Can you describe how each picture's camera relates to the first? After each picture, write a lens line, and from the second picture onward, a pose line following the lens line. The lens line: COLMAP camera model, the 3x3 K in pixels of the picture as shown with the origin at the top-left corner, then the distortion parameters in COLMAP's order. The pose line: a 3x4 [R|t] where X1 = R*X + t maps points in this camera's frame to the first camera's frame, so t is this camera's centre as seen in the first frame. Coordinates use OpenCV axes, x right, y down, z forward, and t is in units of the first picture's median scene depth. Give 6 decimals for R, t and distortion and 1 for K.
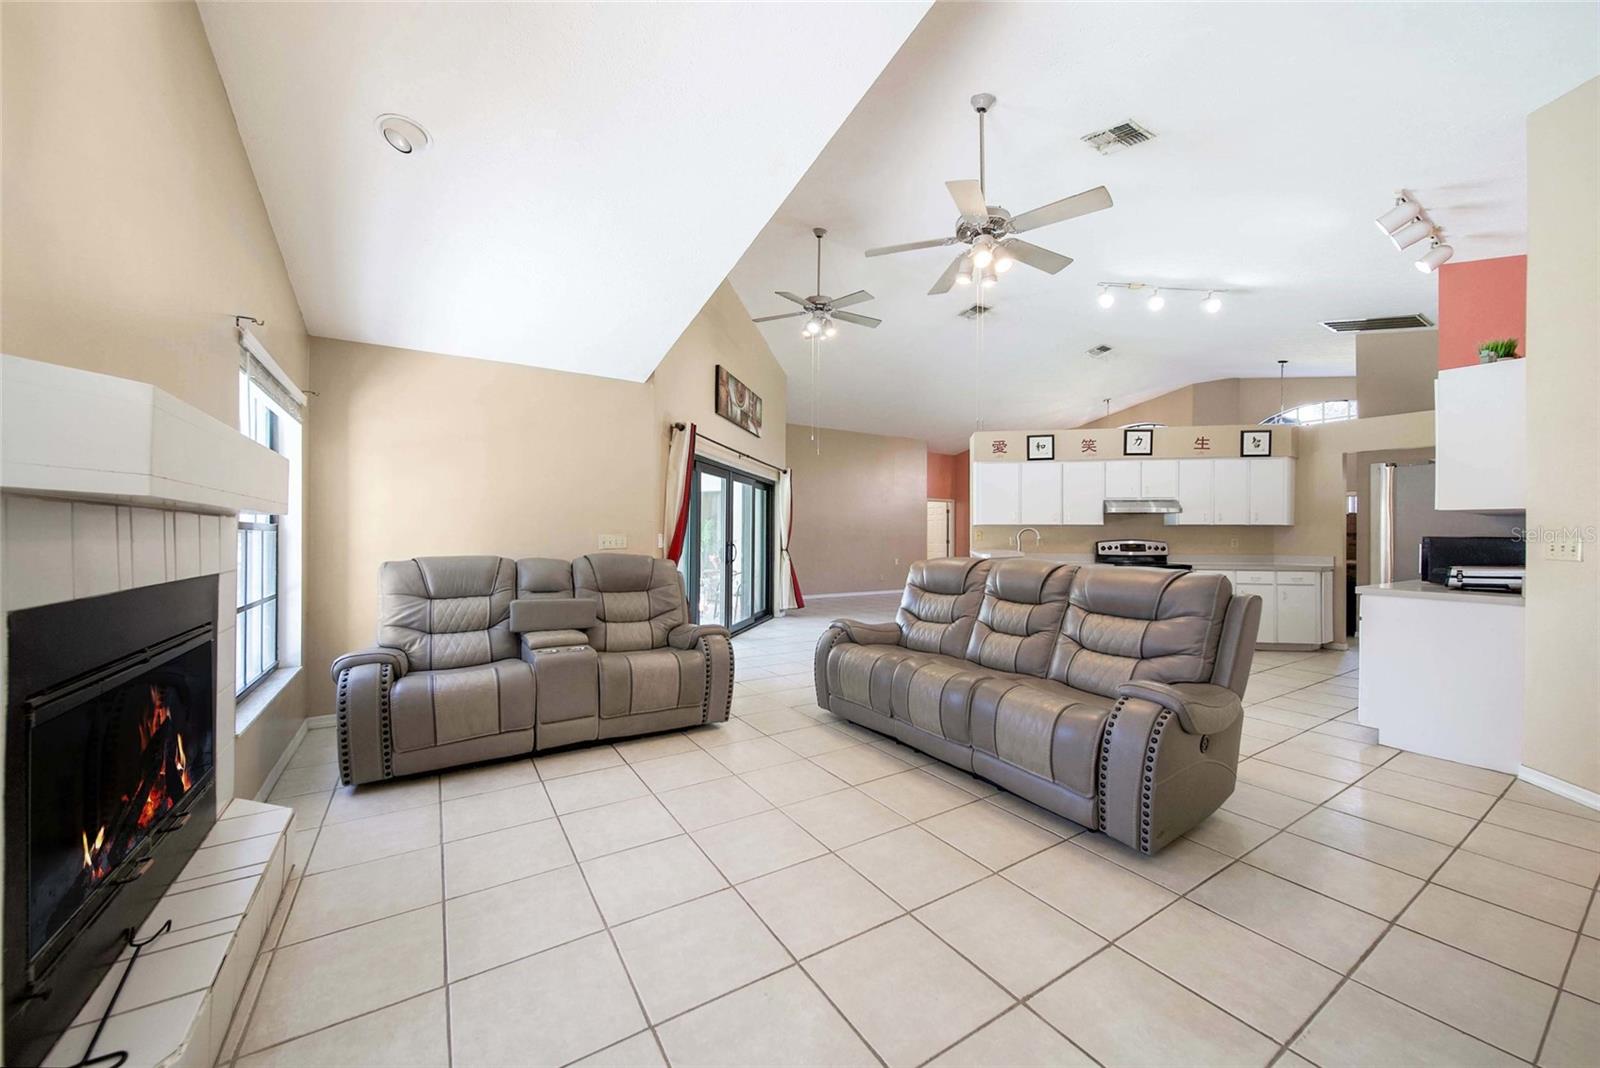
lens RADIAL K [[576.1, 0, 788.4], [0, 576.1, 529.4], [0, 0, 1]] dist [0.000278, -0.000308]
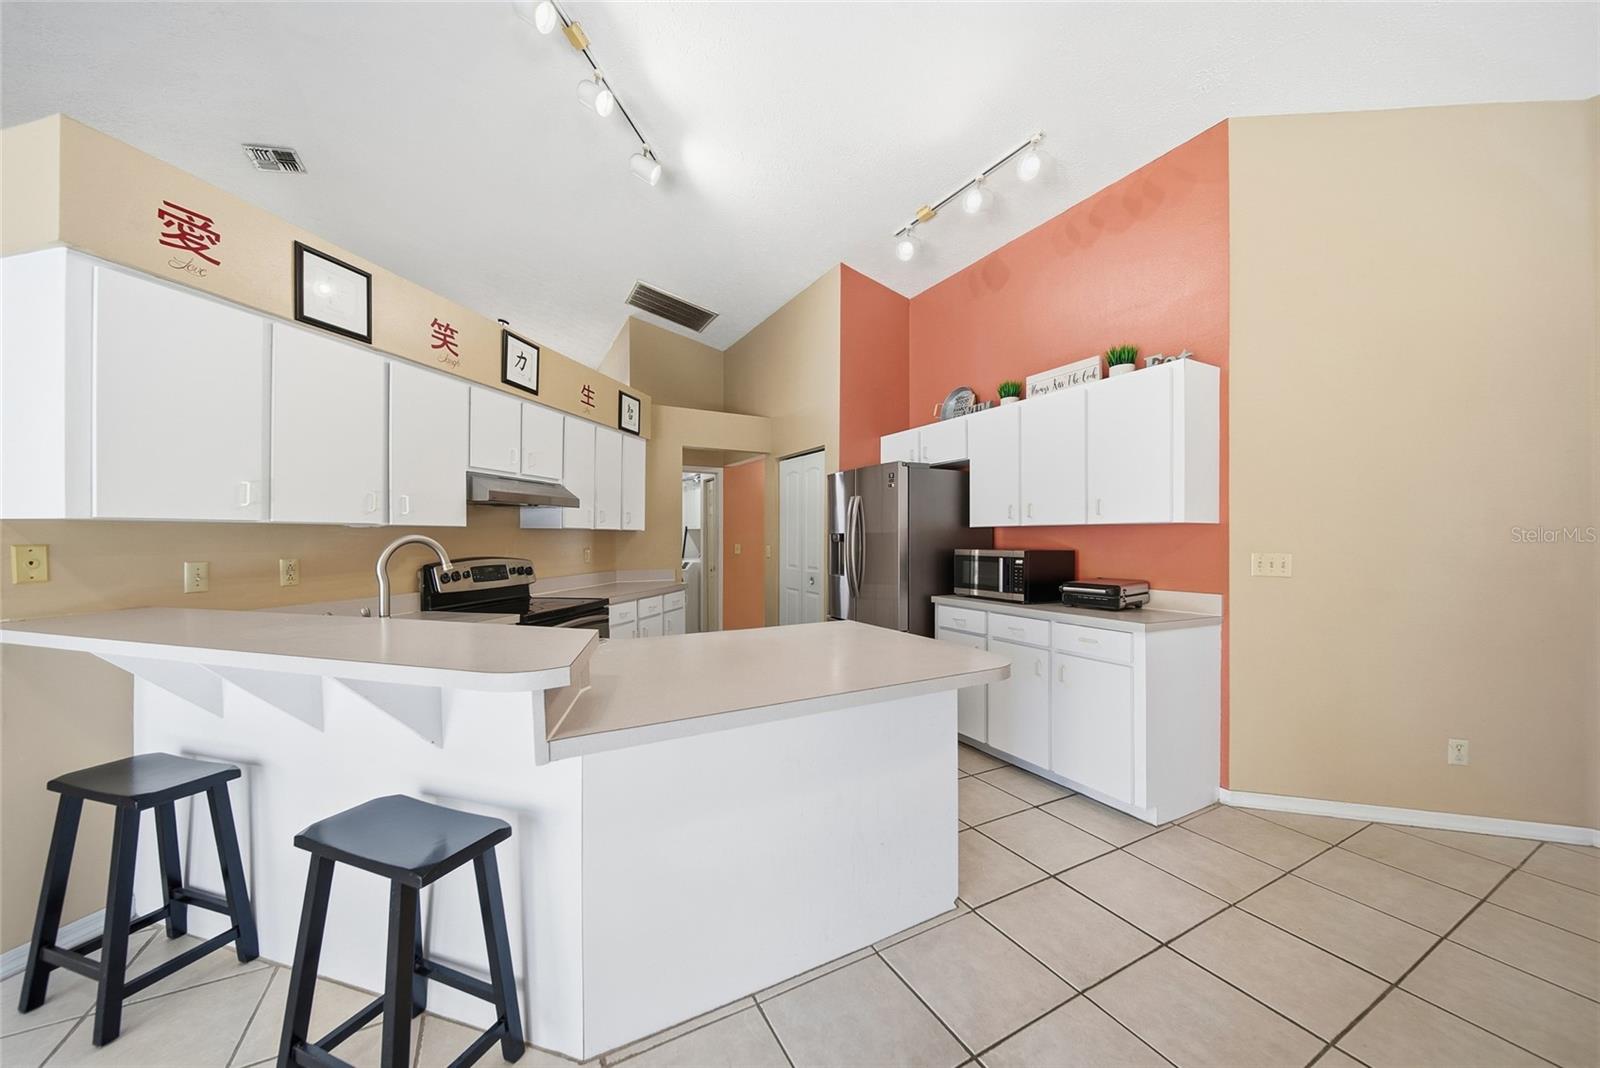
lens RADIAL K [[576.1, 0, 788.4], [0, 576.1, 529.4], [0, 0, 1]] dist [0.000278, -0.000308]
pose [[0.053201, 0.009739, 0.998536, 0.115583], [-0.010414, 0.999903, -0.009198, -0.004113], [-0.998530, -0.009909, 0.053297, 0.721042]]
